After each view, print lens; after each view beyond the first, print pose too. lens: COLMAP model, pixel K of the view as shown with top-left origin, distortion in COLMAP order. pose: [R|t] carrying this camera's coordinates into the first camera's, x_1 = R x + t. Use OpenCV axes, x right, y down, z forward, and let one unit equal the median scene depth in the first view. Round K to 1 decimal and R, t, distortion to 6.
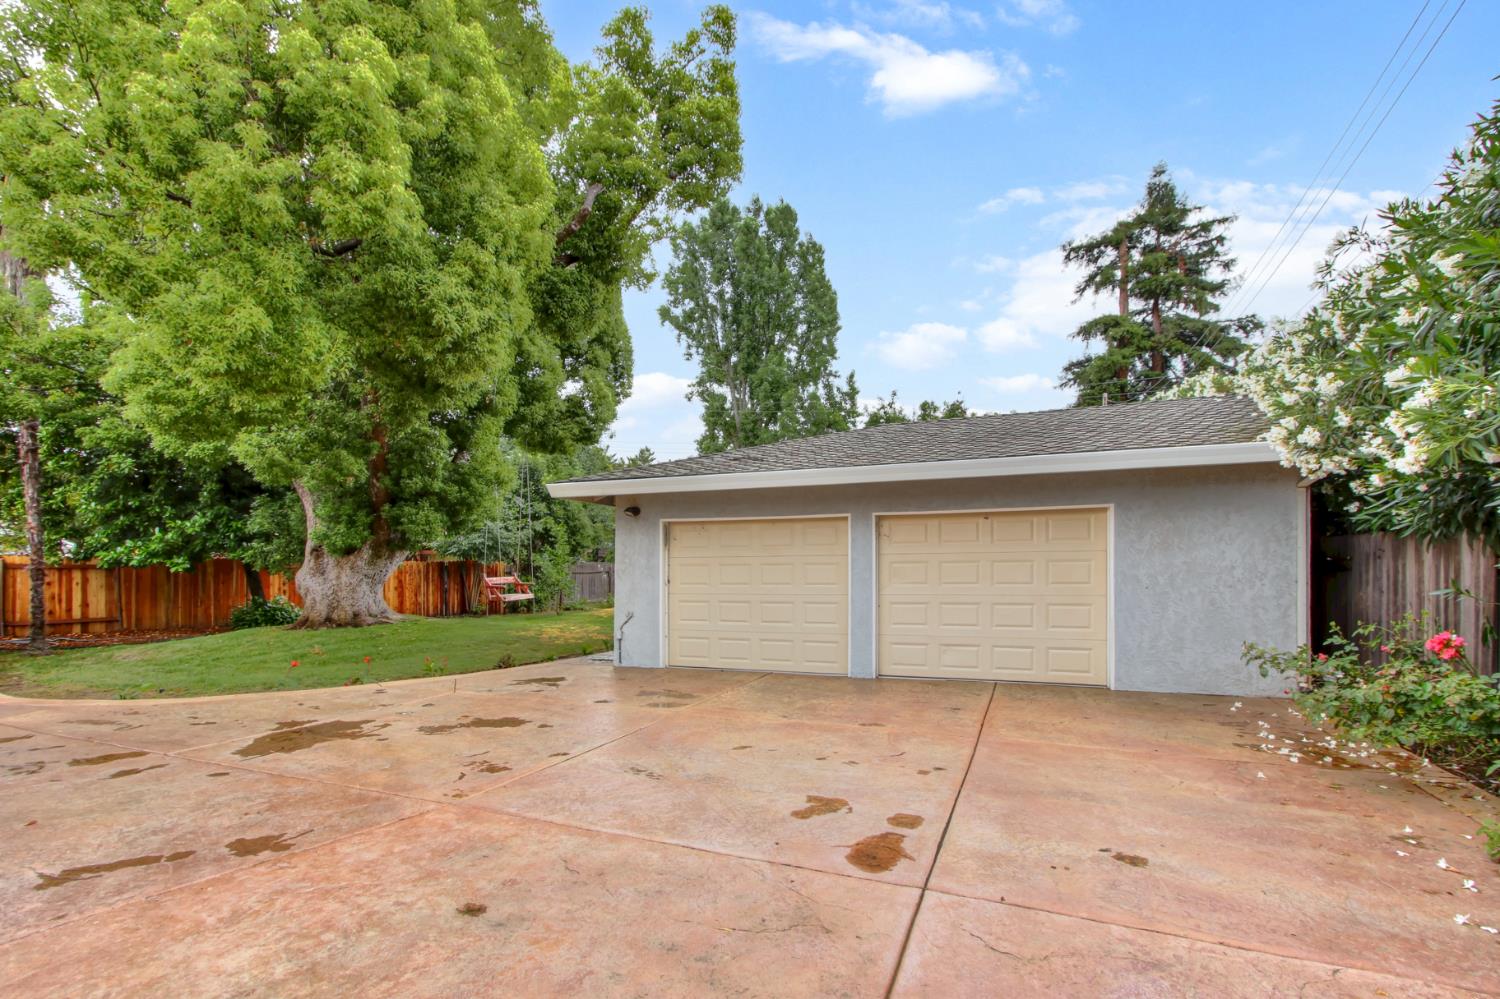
lens RADIAL K [[697.0, 0, 767.2], [0, 697.0, 567.6], [0, 0, 1]] dist [0.007827, -0.002158]
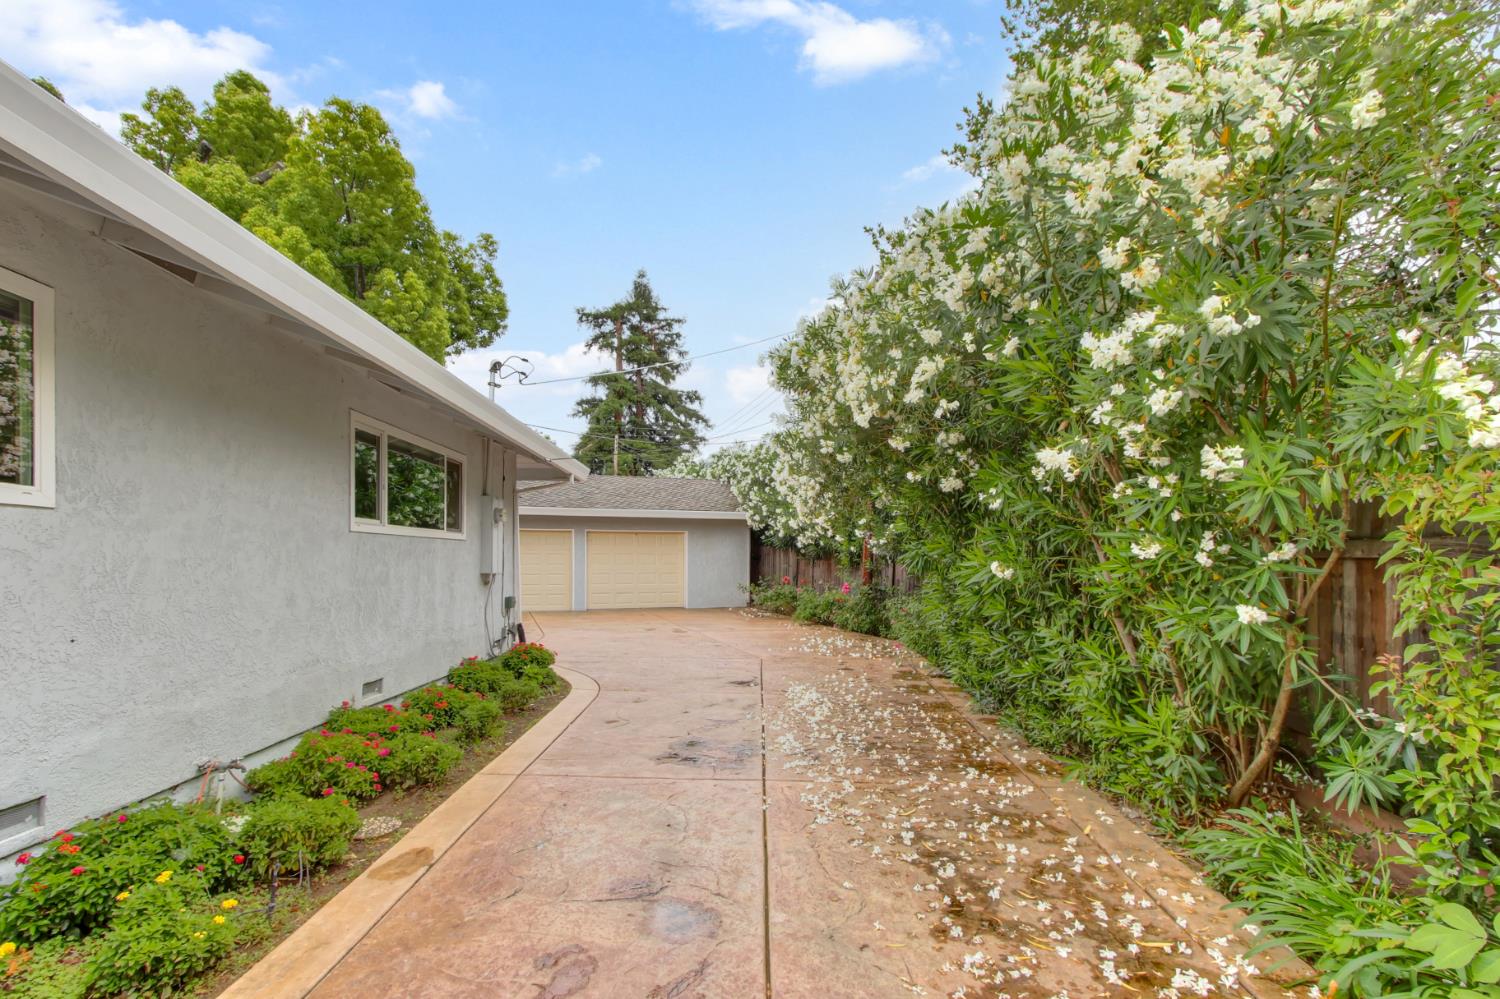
lens RADIAL K [[697.0, 0, 736.9], [0, 697.0, 570.7], [0, 0, 1]] dist [0.007827, -0.002158]
pose [[0.763725, -0.001328, 0.645540, -0.553340], [-0.012142, 0.999791, 0.016422, 0.004422], [-0.645427, -0.020380, 0.763550, -0.569053]]
